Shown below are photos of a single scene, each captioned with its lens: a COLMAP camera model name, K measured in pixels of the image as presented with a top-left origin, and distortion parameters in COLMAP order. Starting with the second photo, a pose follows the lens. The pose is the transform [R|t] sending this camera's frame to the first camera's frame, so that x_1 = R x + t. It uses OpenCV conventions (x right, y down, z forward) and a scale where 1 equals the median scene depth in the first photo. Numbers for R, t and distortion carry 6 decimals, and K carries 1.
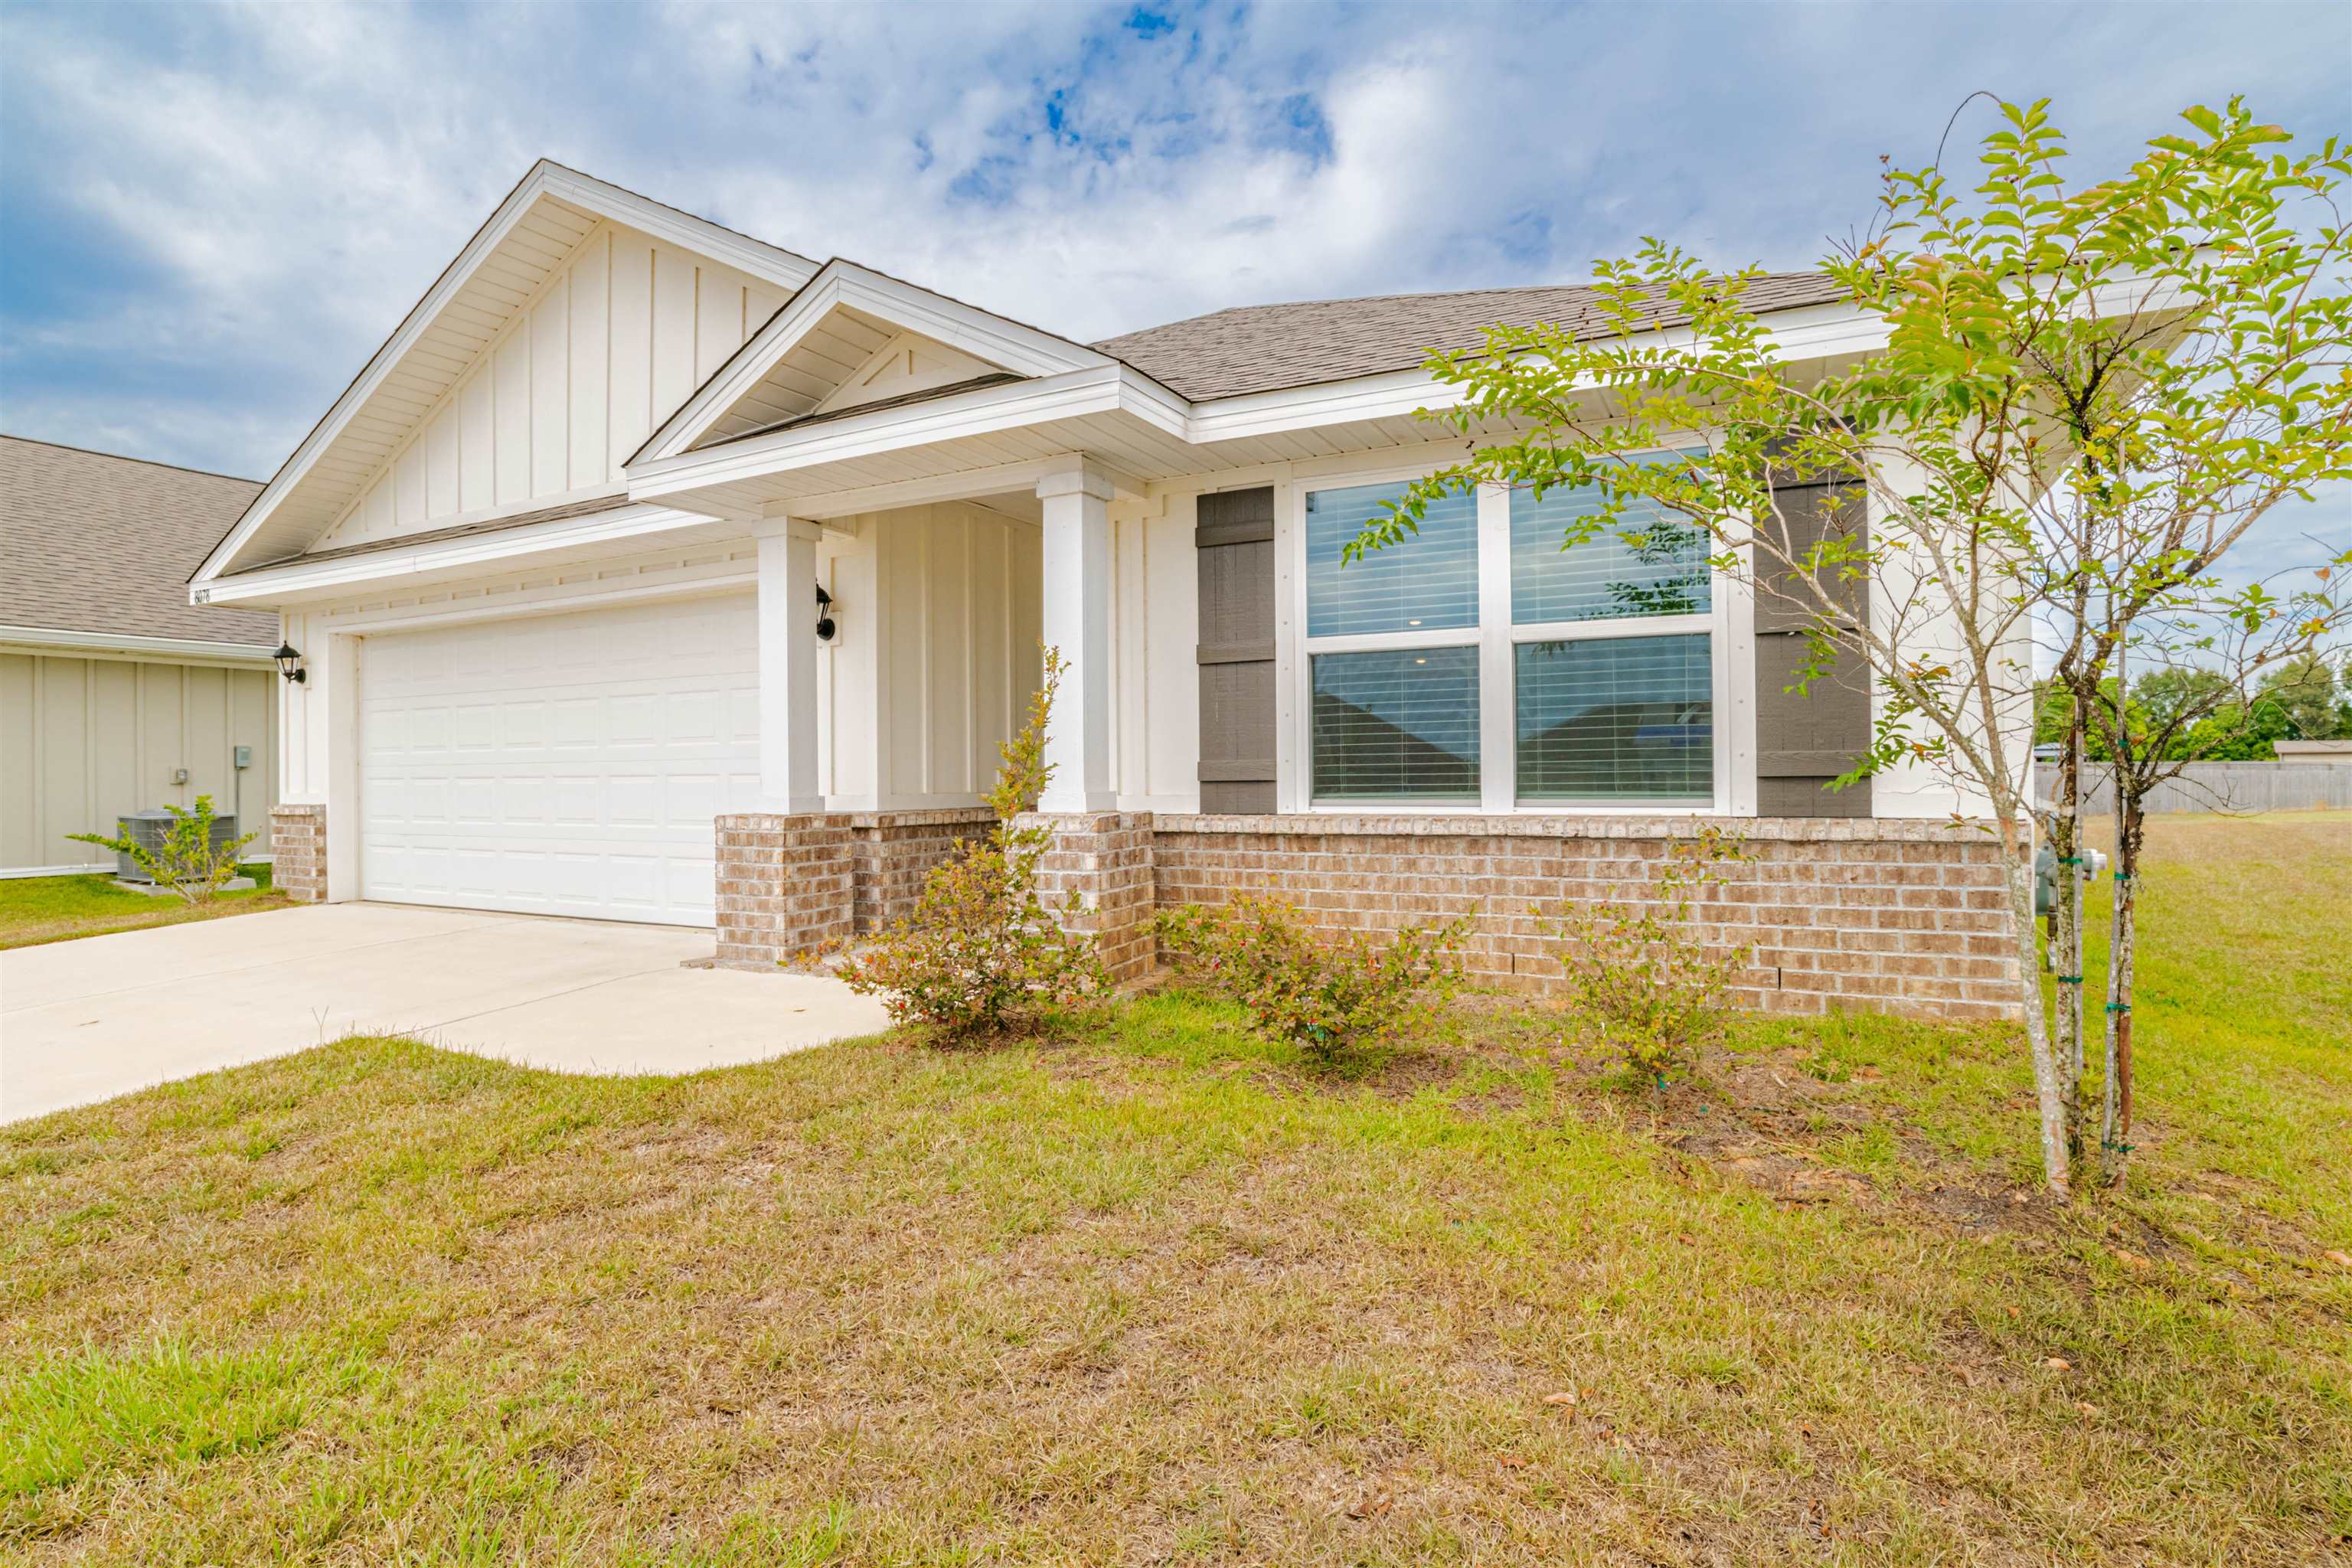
lens RADIAL K [[1168.2, 0, 1178.1], [0, 1168.2, 776.2], [0, 0, 1]] dist [-0.048748, 0.018201]
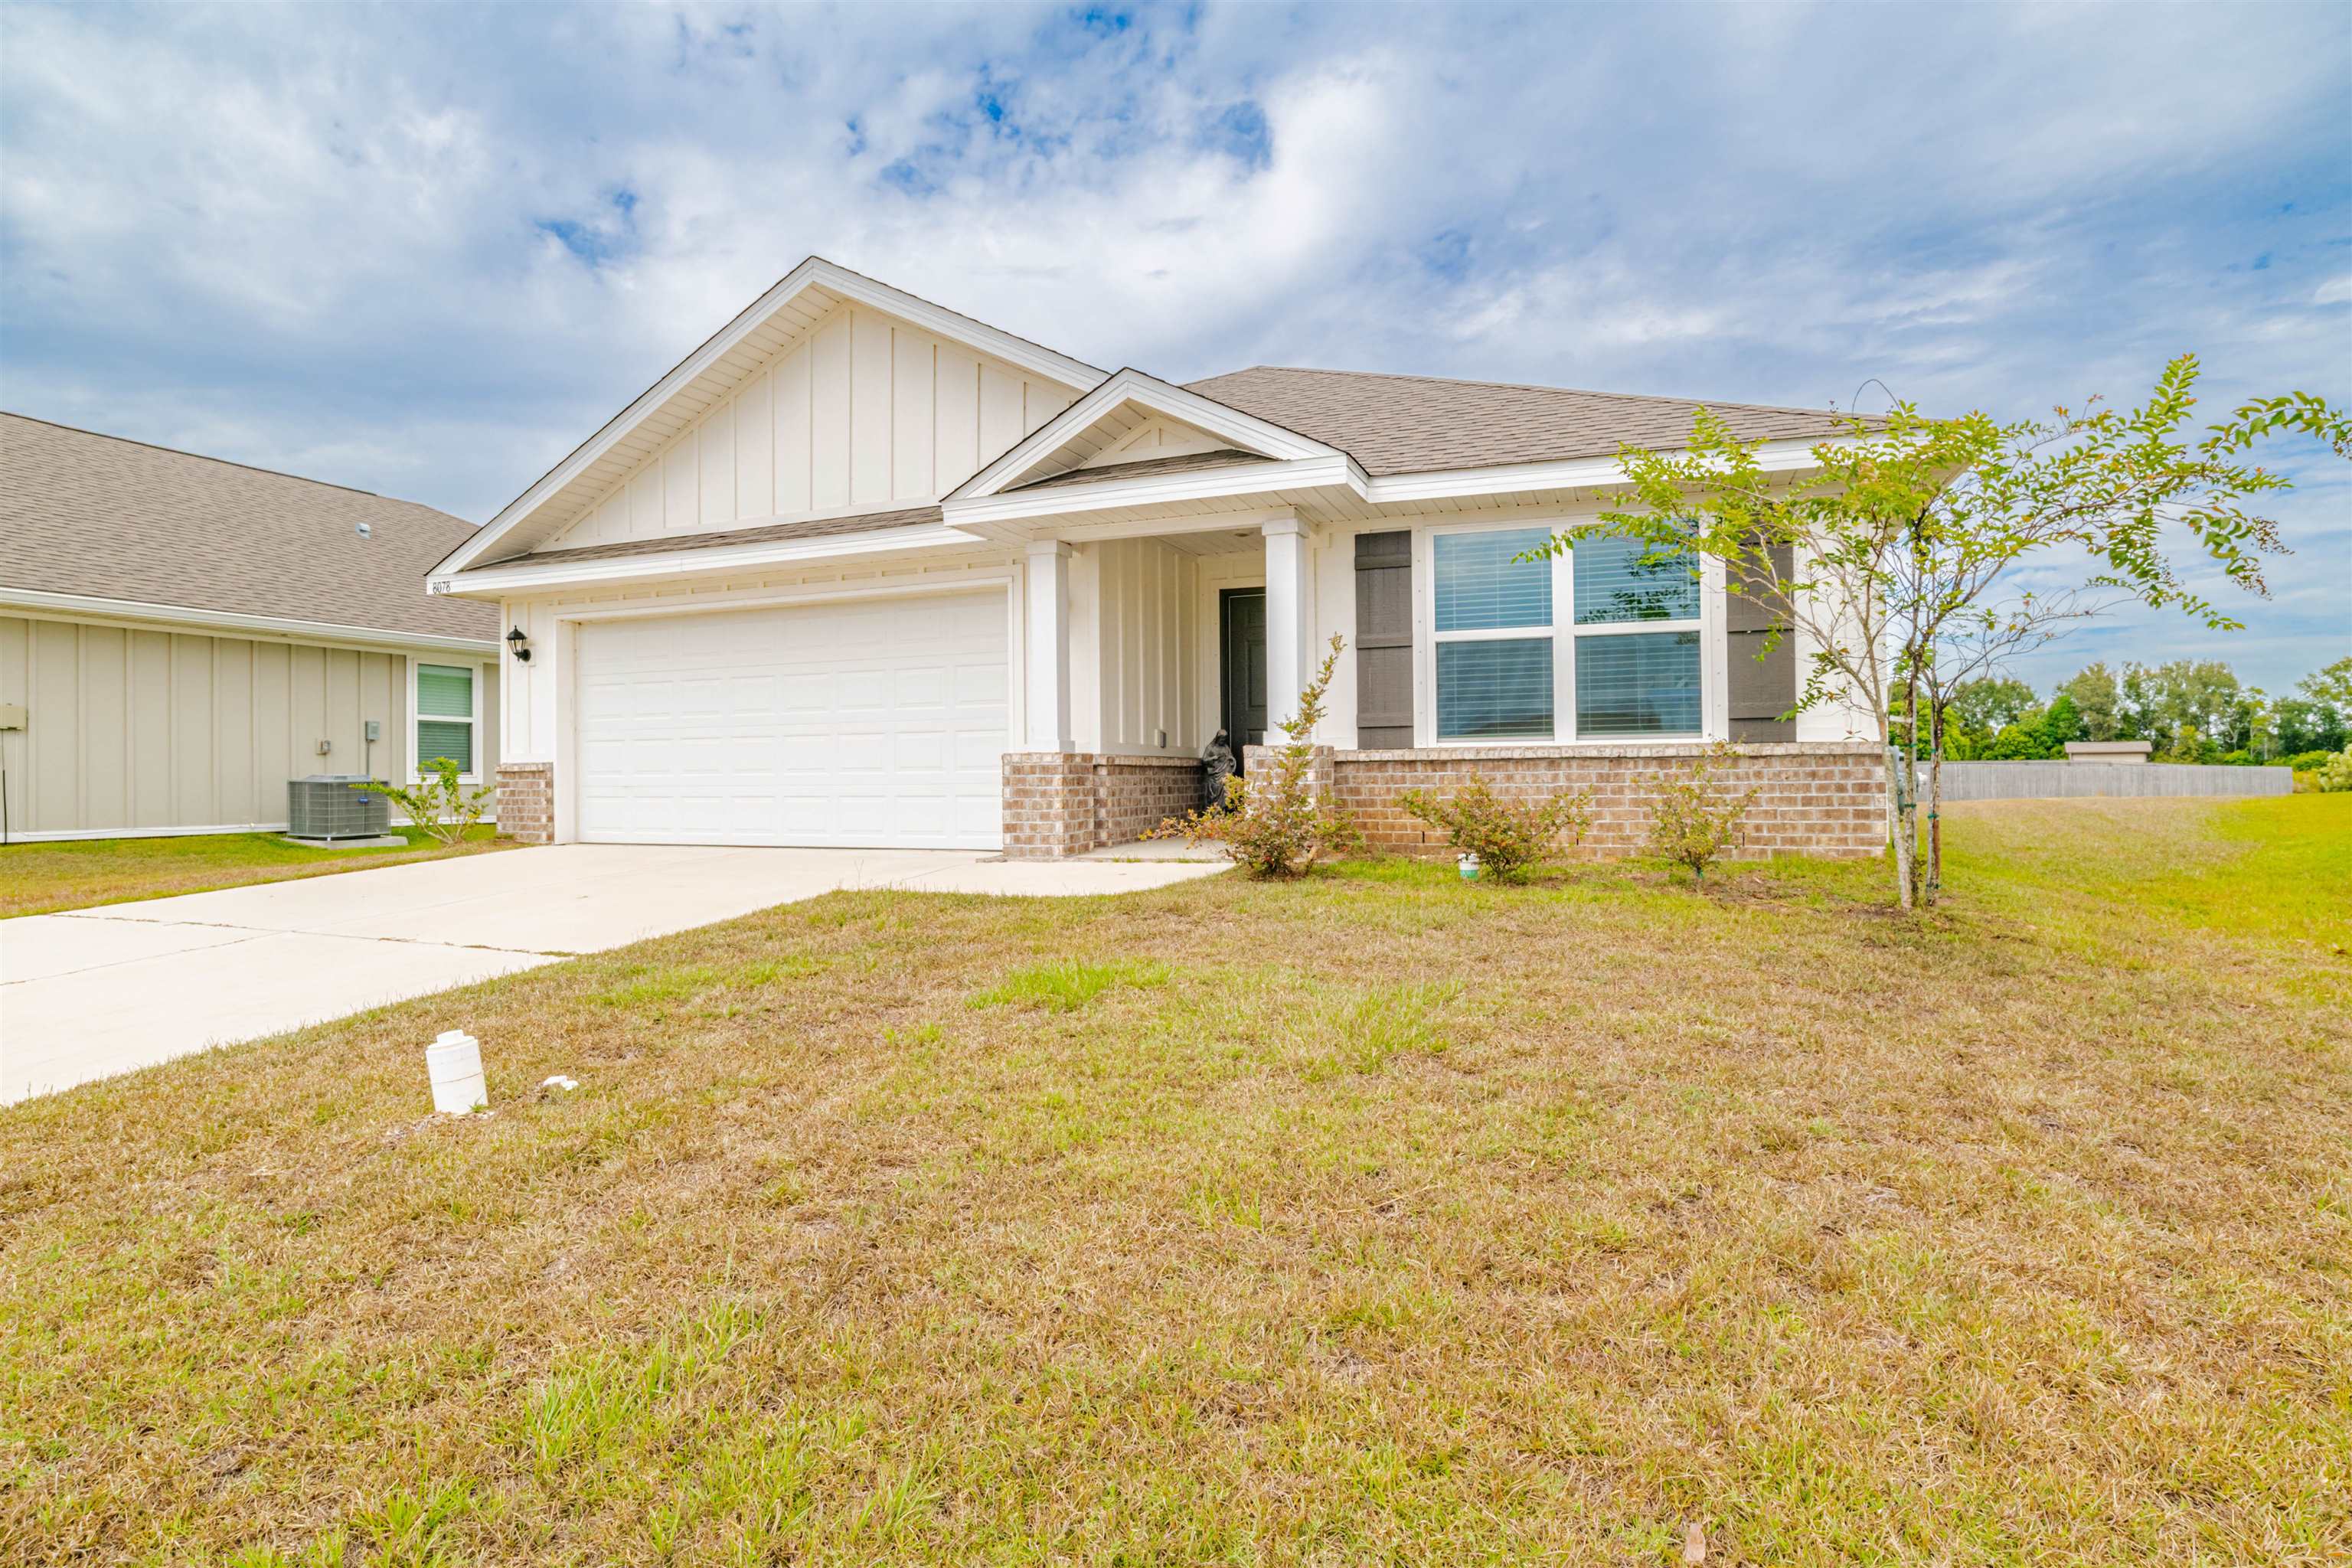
lens RADIAL K [[1168.2, 0, 1172.4], [0, 1168.2, 781.2], [0, 0, 1]] dist [-0.048748, 0.018201]
pose [[0.994741, -0.000238, 0.102424, -0.406603], [-0.000019, 0.999997, 0.002508, 0.076013], [-0.102424, -0.002497, 0.994738, -0.496674]]
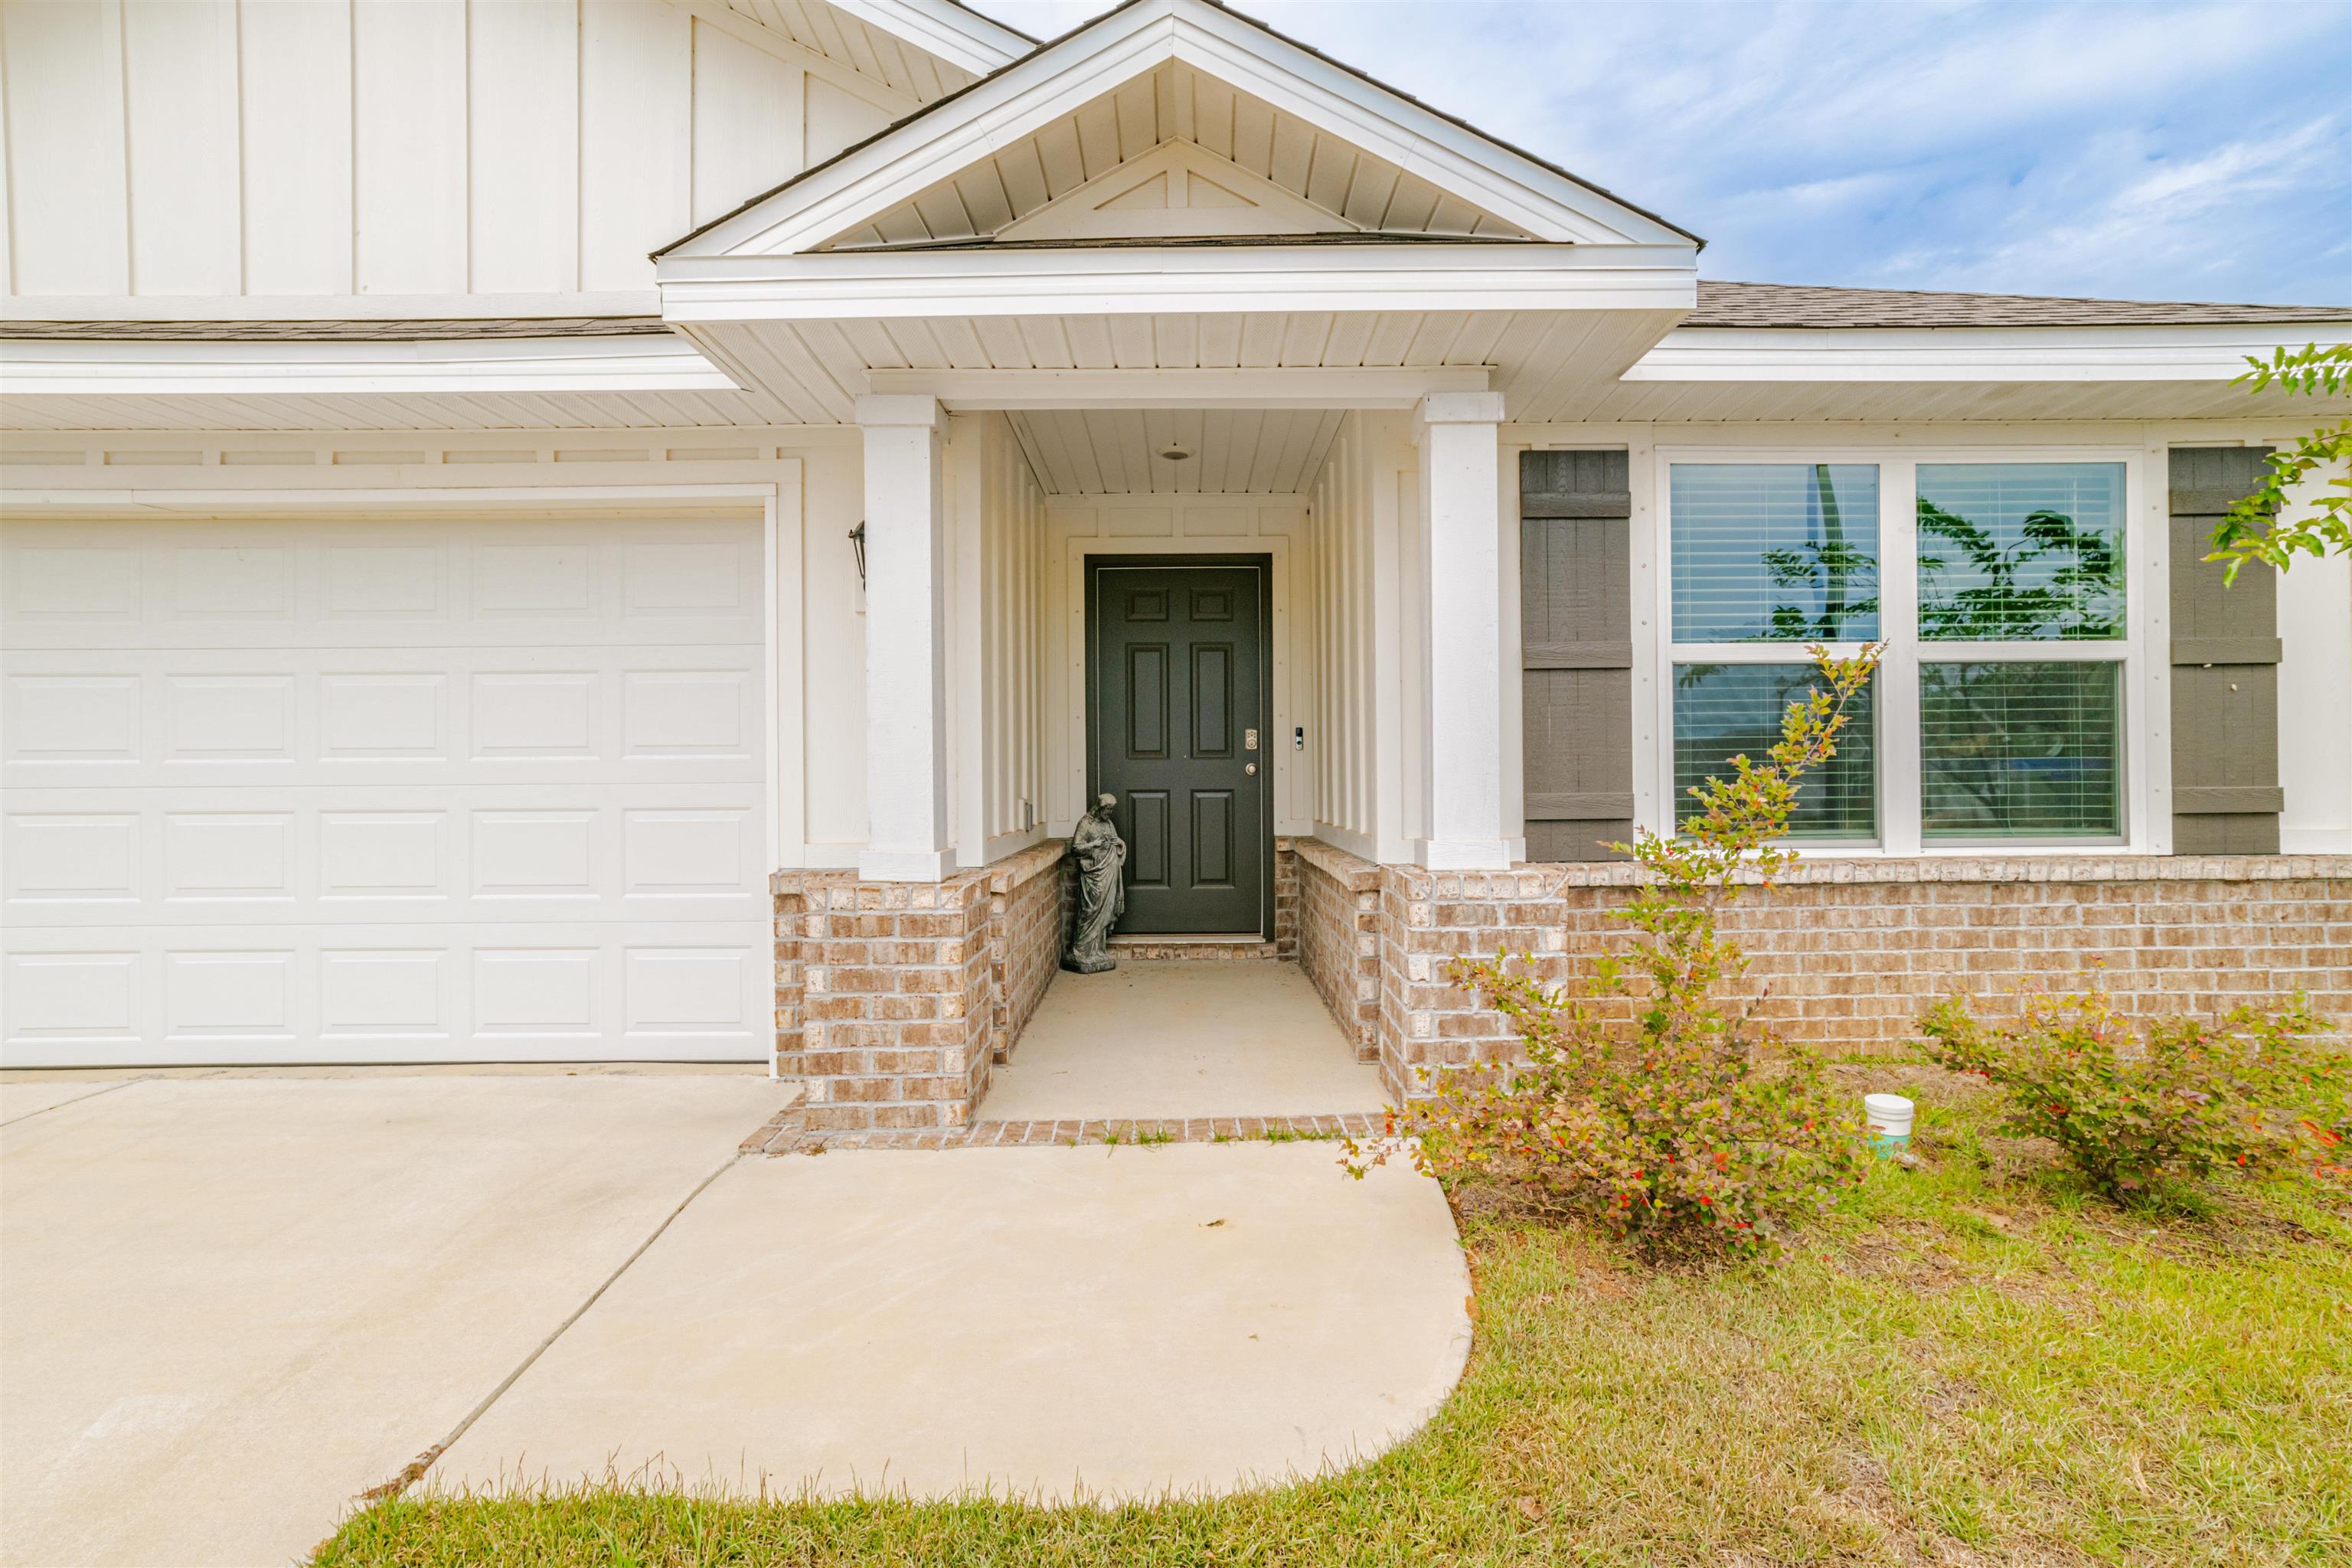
lens RADIAL K [[1168.2, 0, 1158.8], [0, 1168.2, 771.5], [0, 0, 1]] dist [-0.048748, 0.018201]
pose [[0.894286, 0.005011, 0.447469, -0.600802], [-0.000422, 0.999946, -0.010355, -0.021537], [-0.447497, 0.009072, 0.894240, 0.472062]]
